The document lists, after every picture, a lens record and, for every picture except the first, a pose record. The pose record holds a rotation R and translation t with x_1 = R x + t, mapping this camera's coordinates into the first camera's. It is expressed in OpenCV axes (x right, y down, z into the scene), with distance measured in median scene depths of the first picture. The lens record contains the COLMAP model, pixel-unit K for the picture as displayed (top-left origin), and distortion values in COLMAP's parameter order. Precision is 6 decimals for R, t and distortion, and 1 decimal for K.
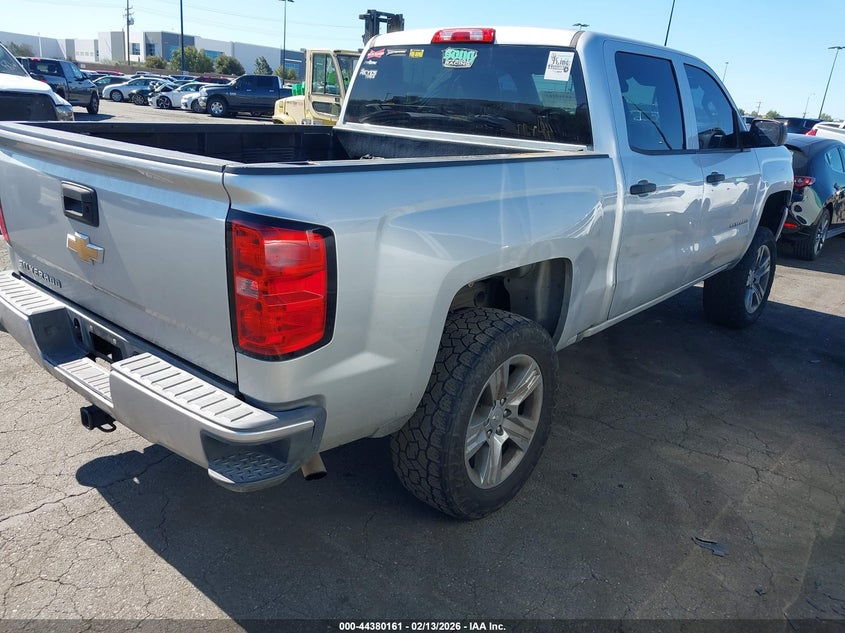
lens RADIAL K [[643.9, 0, 400.3], [0, 643.9, 322.8], [0, 0, 1]] dist [0.002418, -0.035627]
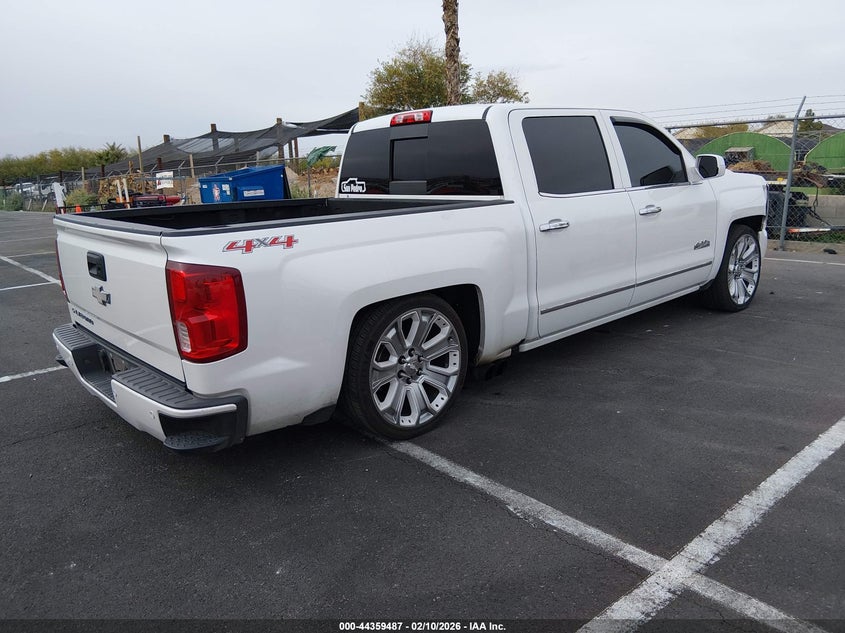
lens RADIAL K [[643.9, 0, 429.1], [0, 643.9, 322.9], [0, 0, 1]] dist [0.002418, -0.035627]
pose [[0.988495, -0.063049, -0.137485, 0.306513], [0.049651, 0.993868, -0.098795, 0.083977], [0.142871, 0.090832, 0.985565, -0.213950]]
